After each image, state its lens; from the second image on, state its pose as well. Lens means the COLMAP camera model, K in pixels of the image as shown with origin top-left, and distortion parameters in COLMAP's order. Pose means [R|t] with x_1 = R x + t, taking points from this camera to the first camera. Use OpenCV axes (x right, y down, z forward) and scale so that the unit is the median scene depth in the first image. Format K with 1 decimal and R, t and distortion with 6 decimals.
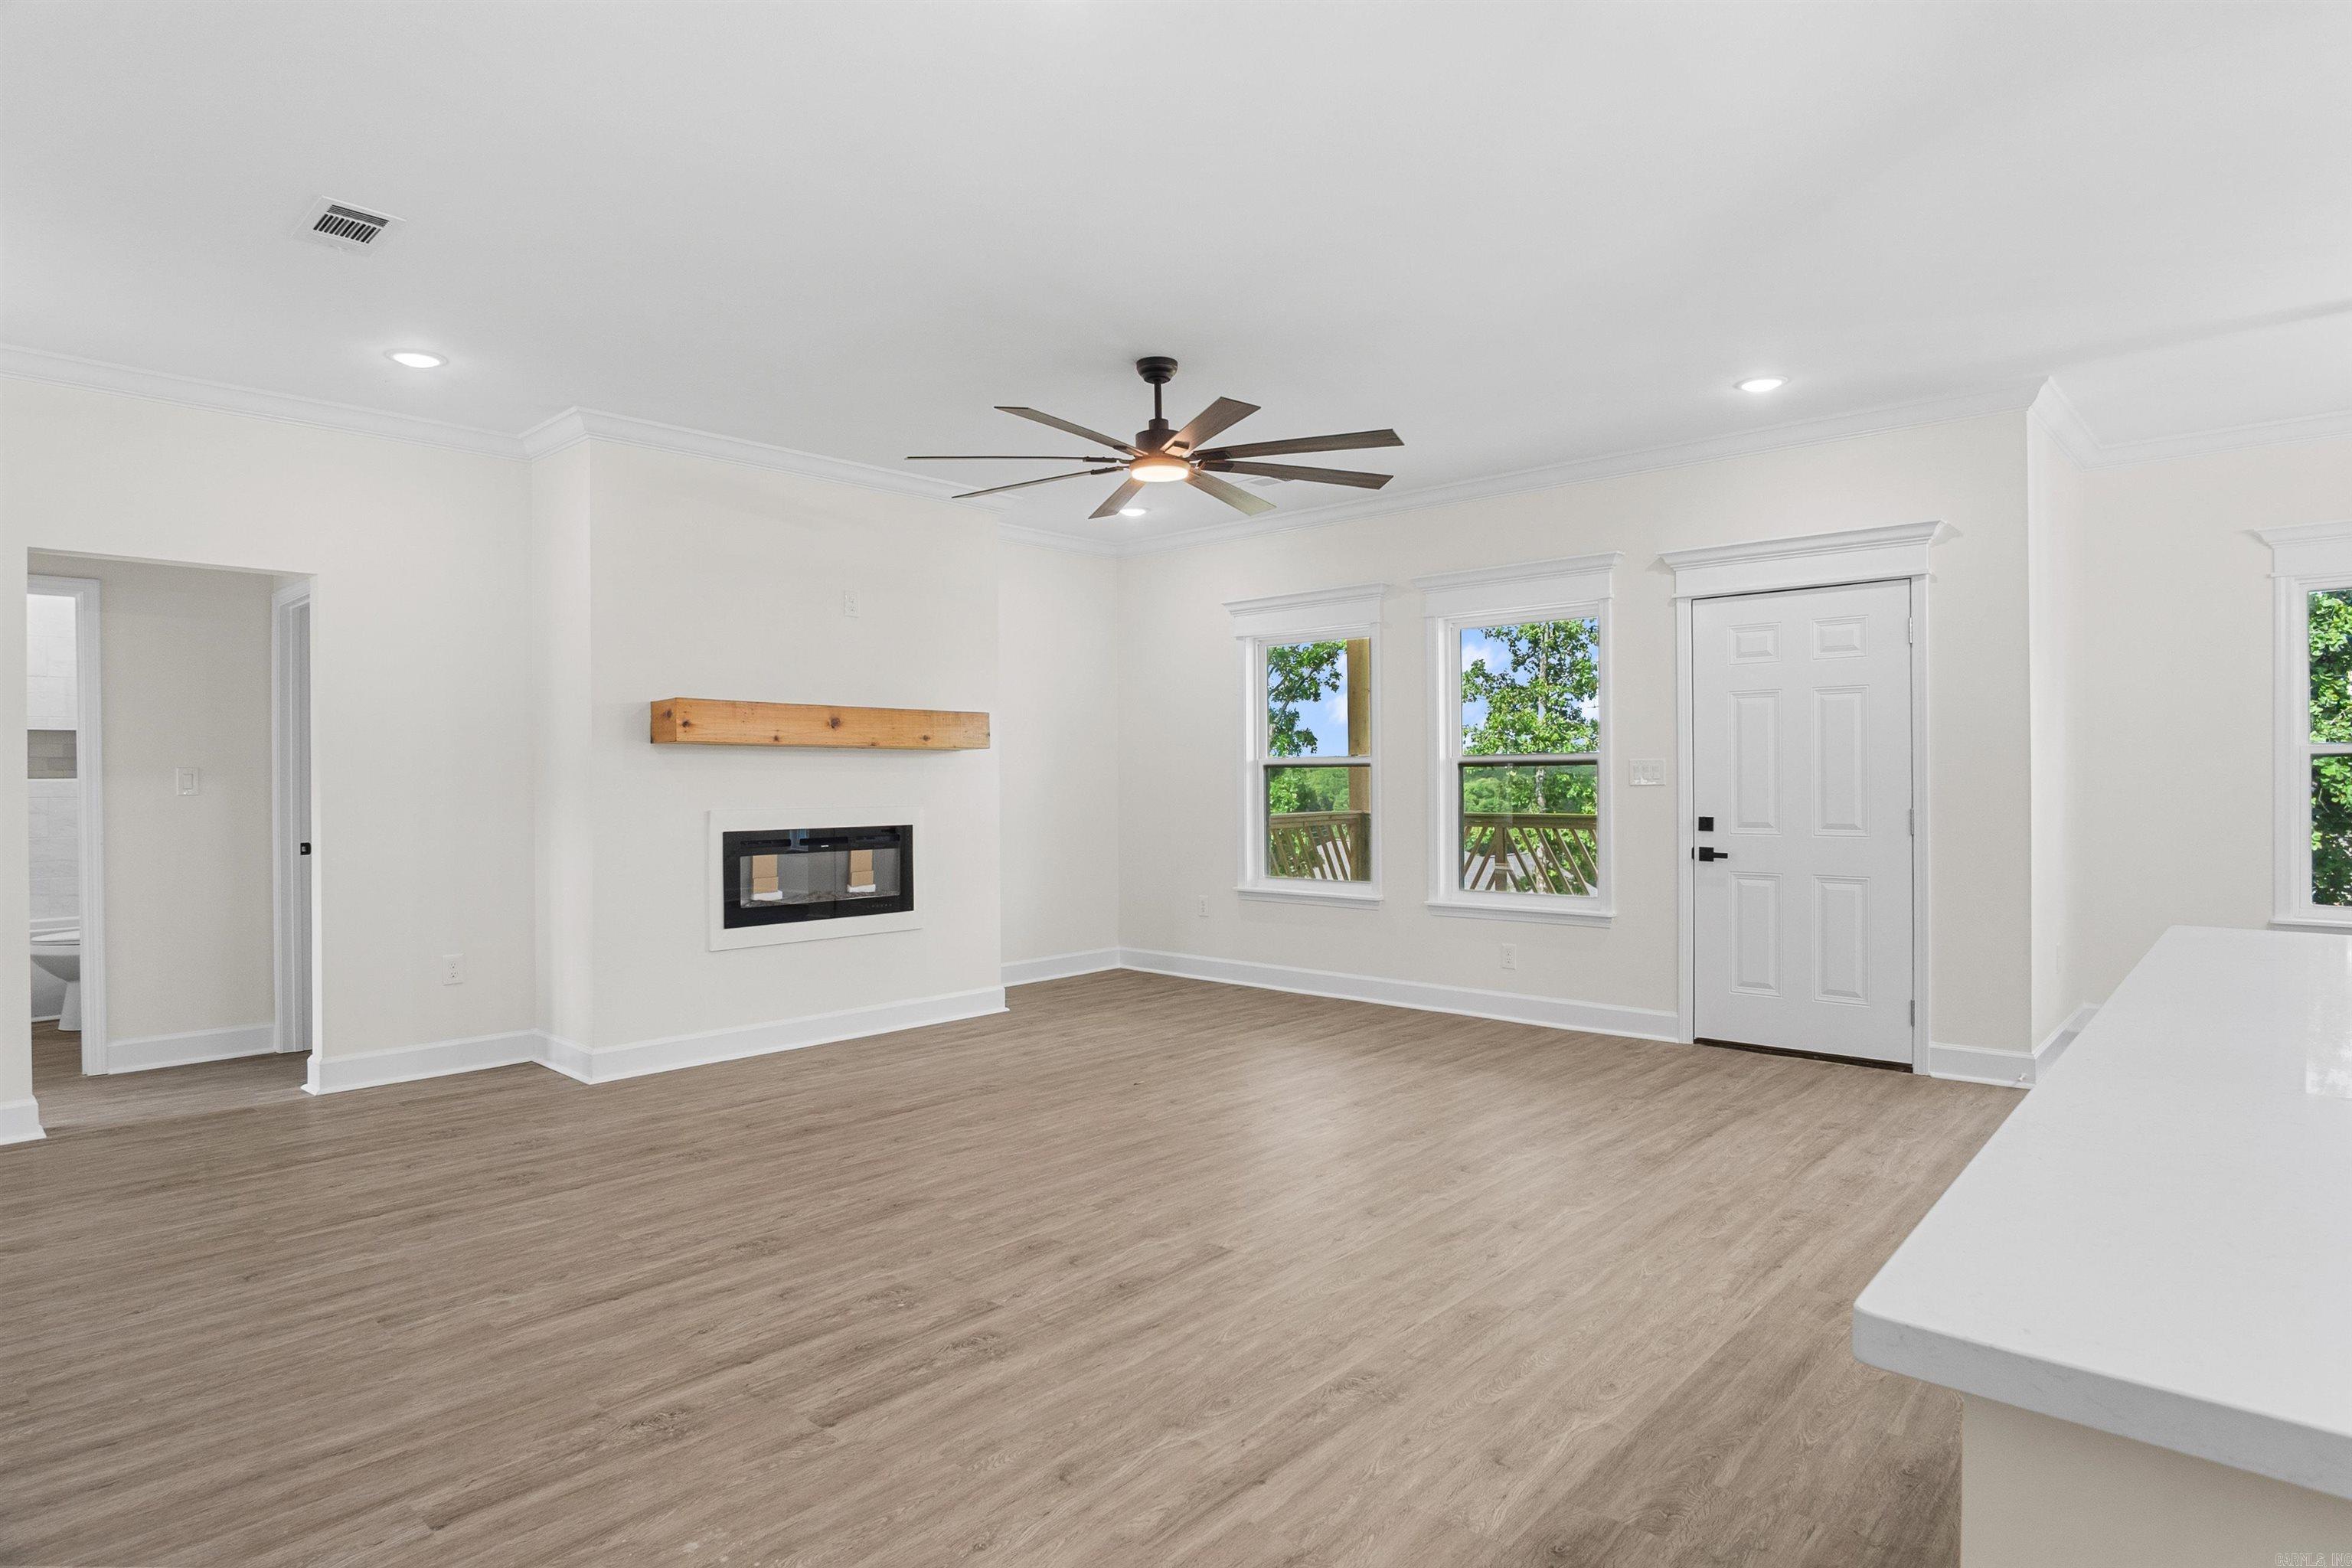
lens RADIAL K [[1288.8, 0, 1169.0], [0, 1288.8, 745.0], [0, 0, 1]] dist [-0.014865, 0.000869]
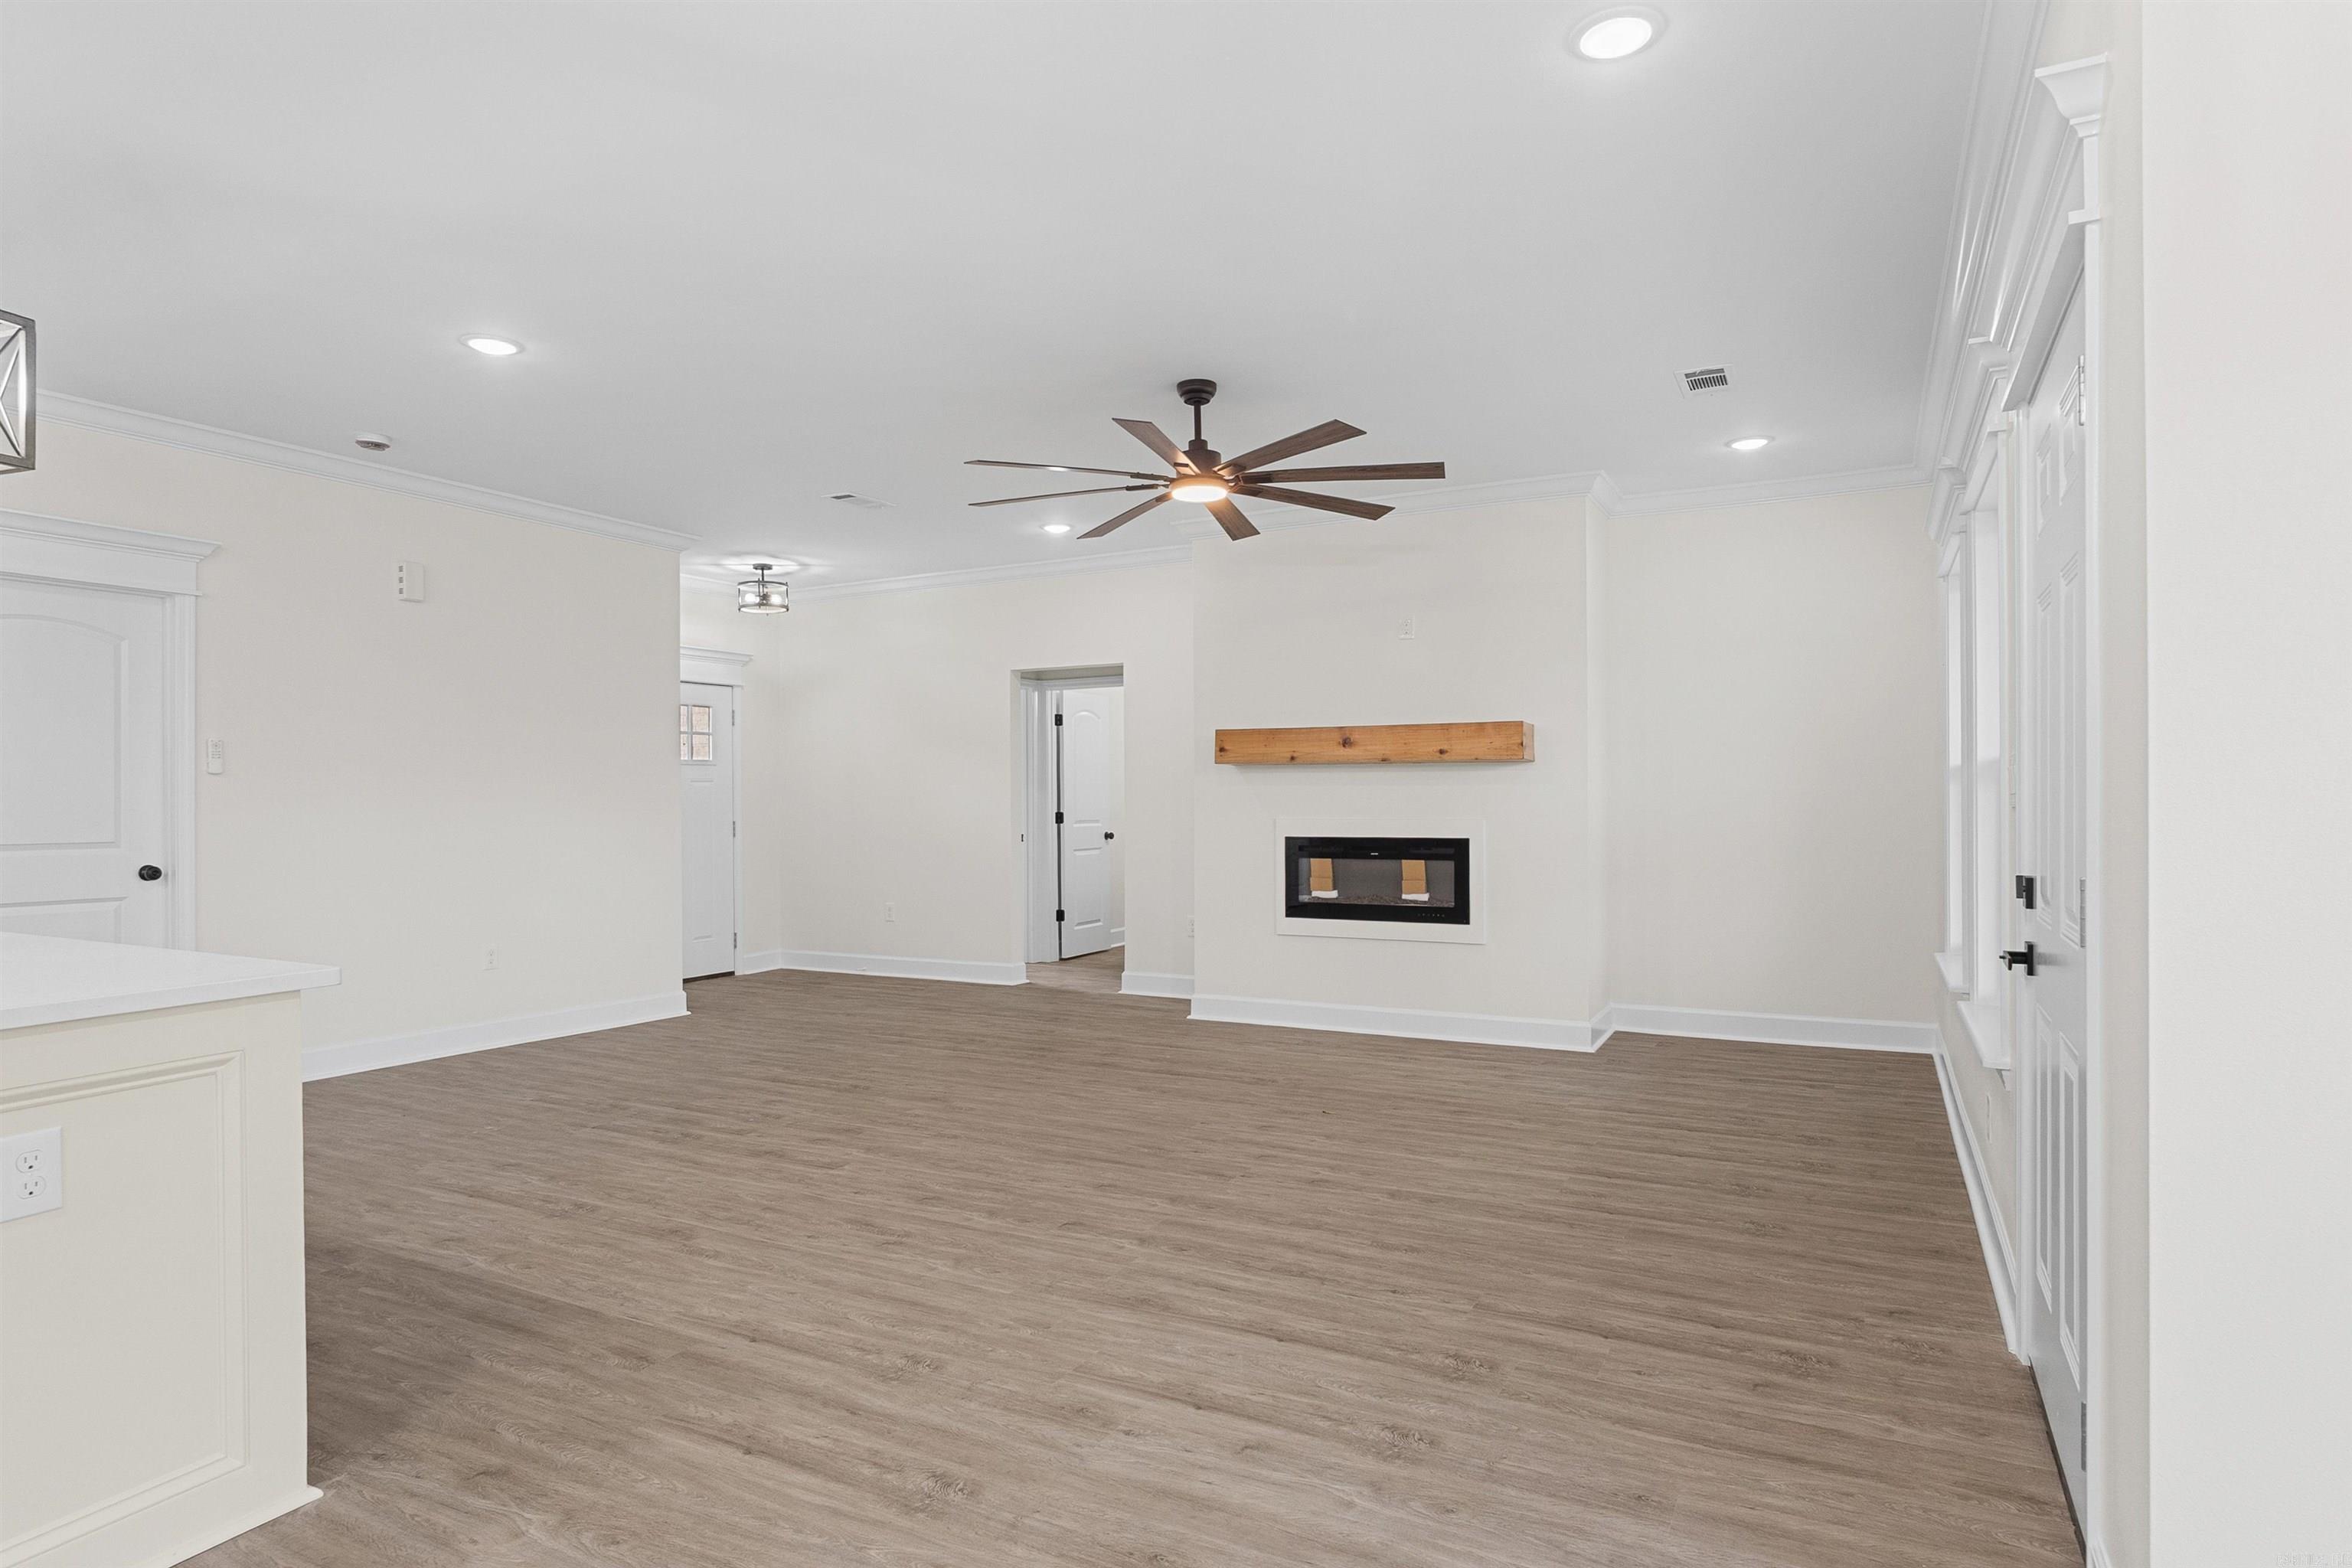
lens RADIAL K [[1285.6, 0, 1161.3], [0, 1285.6, 755.0], [0, 0, 1]] dist [-0.014416, 0.003904]
pose [[0.235480, -0.027990, -0.971476, 0.960626], [0.028475, 0.999355, -0.021891, 0.016905], [0.971462, -0.022508, 0.236125, 0.724720]]
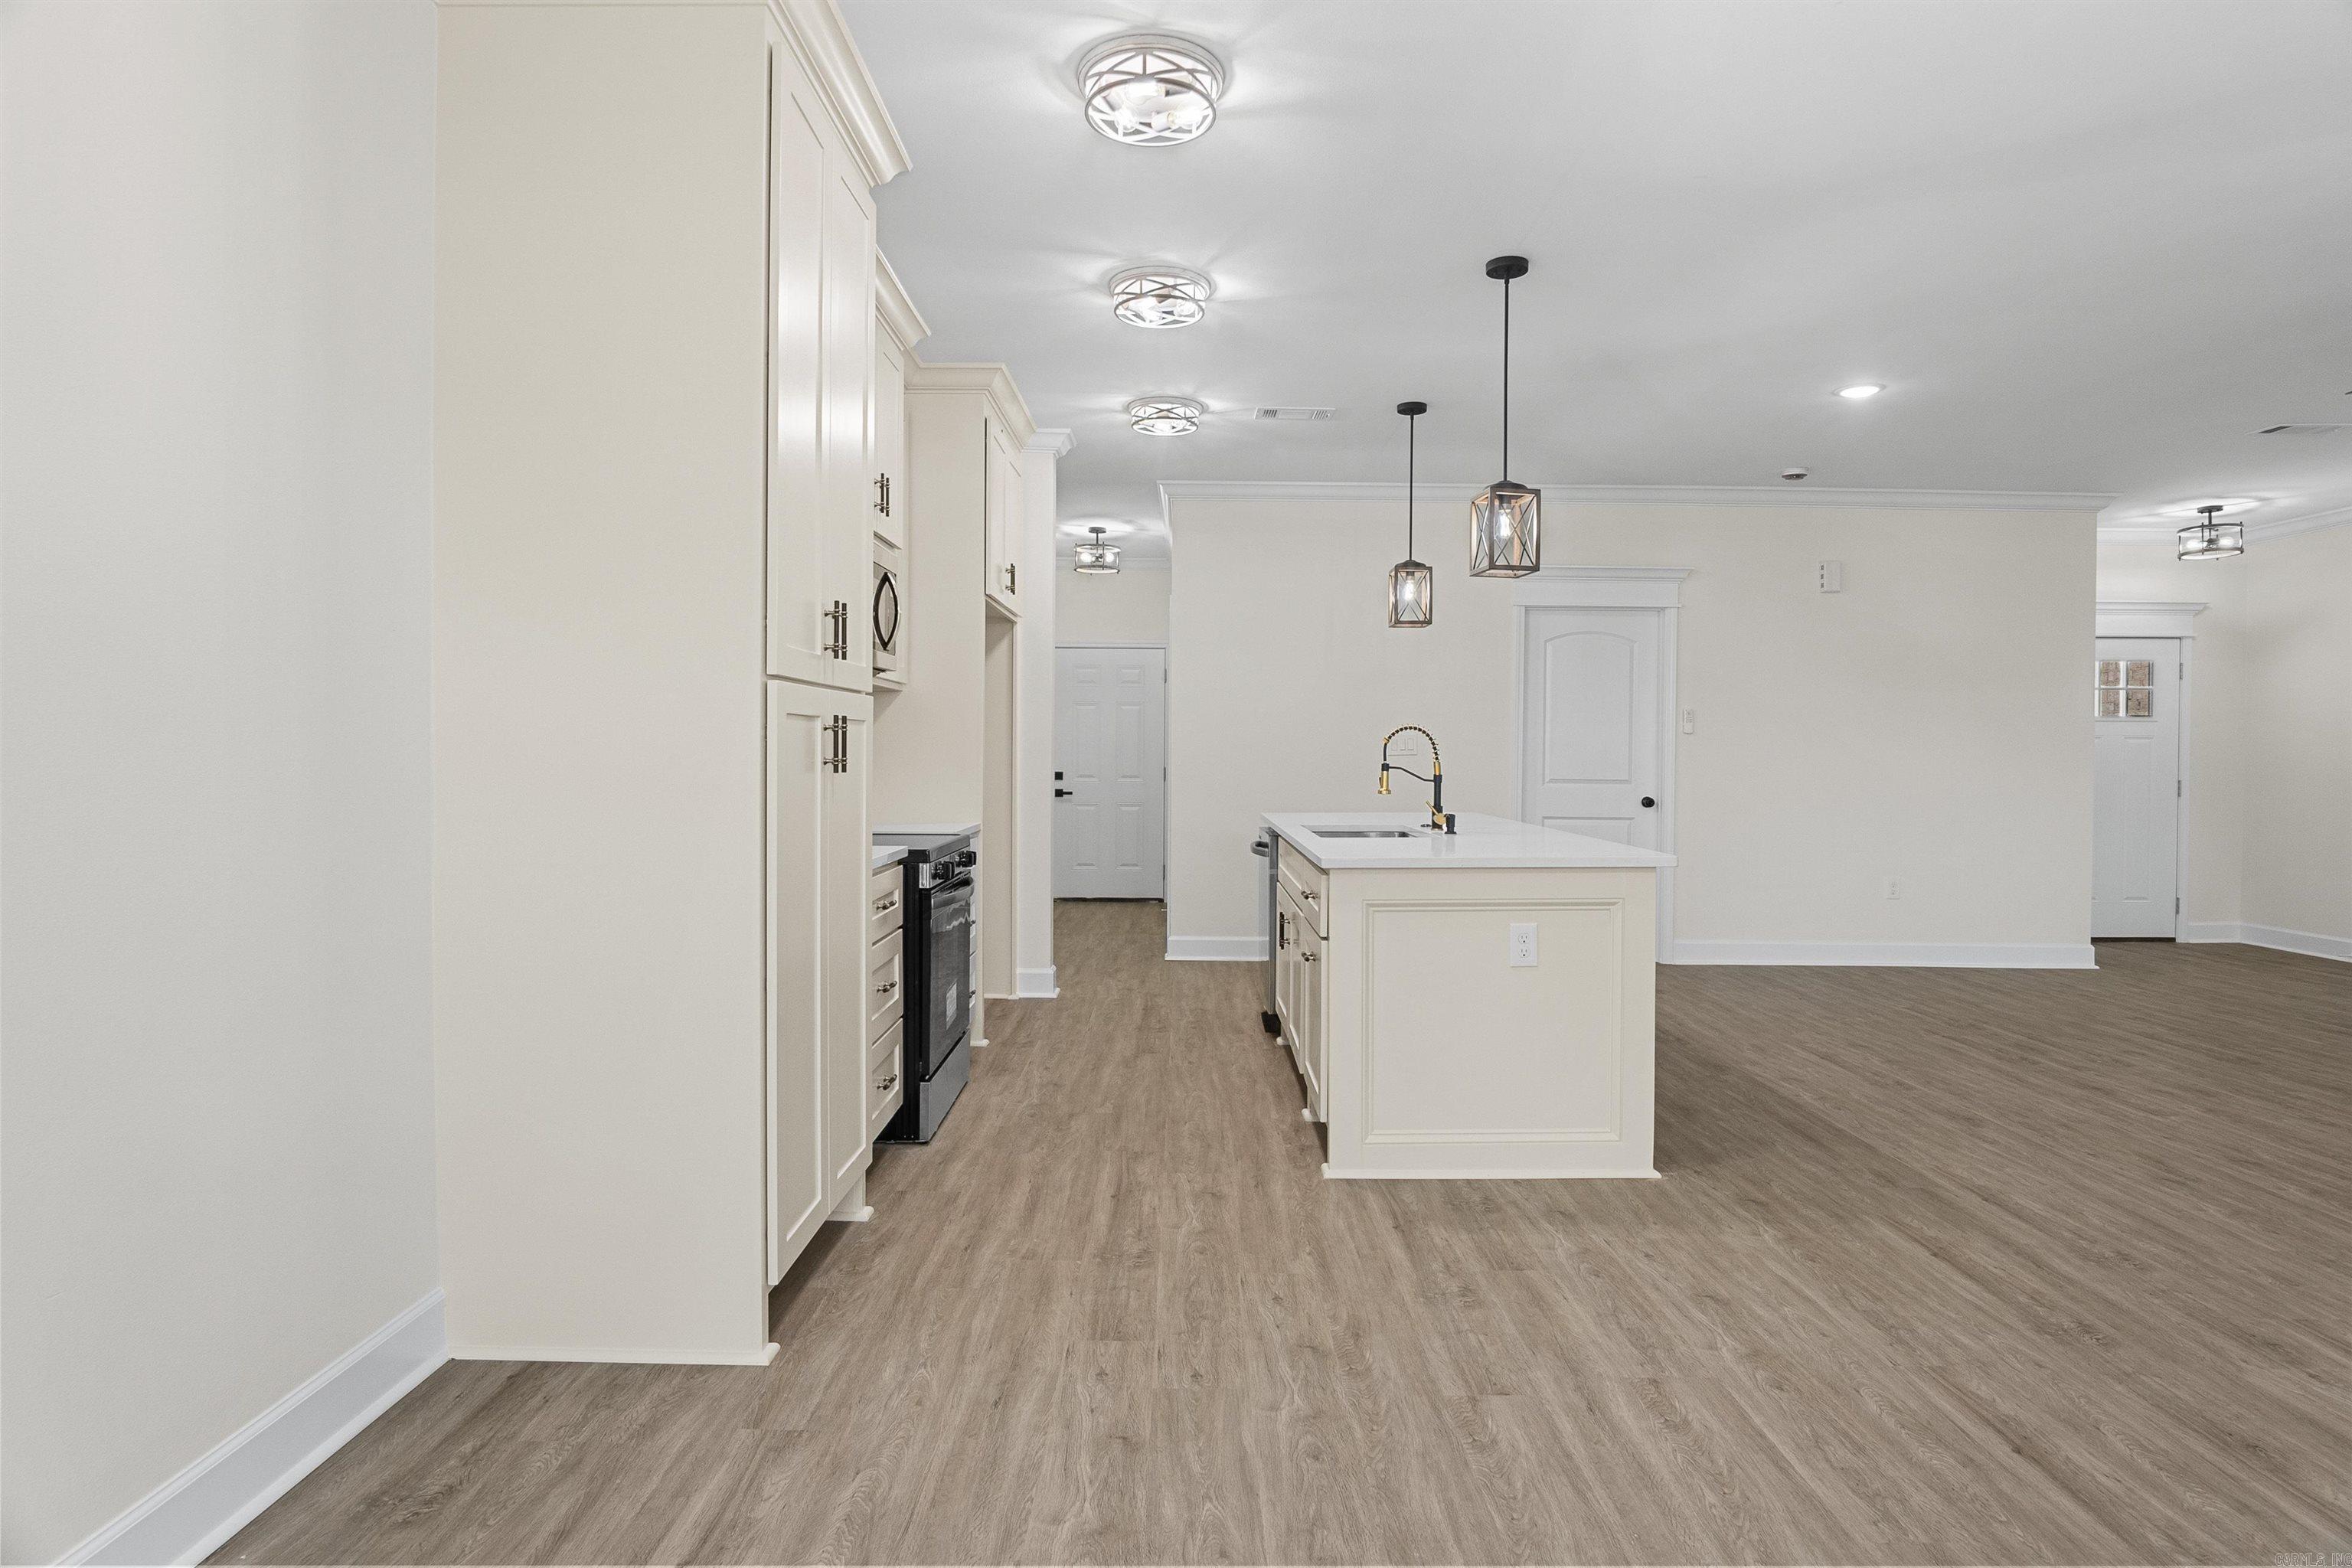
lens RADIAL K [[1207.3, 0, 1194.4], [0, 1207.3, 777.7], [0, 0, 1]] dist [-0.019258, 0.001222]
pose [[-0.744050, 0.014419, -0.667968, 1.116352], [0.015567, 0.999870, 0.004243, 0.021018], [0.667942, -0.007242, -0.744178, 0.883830]]
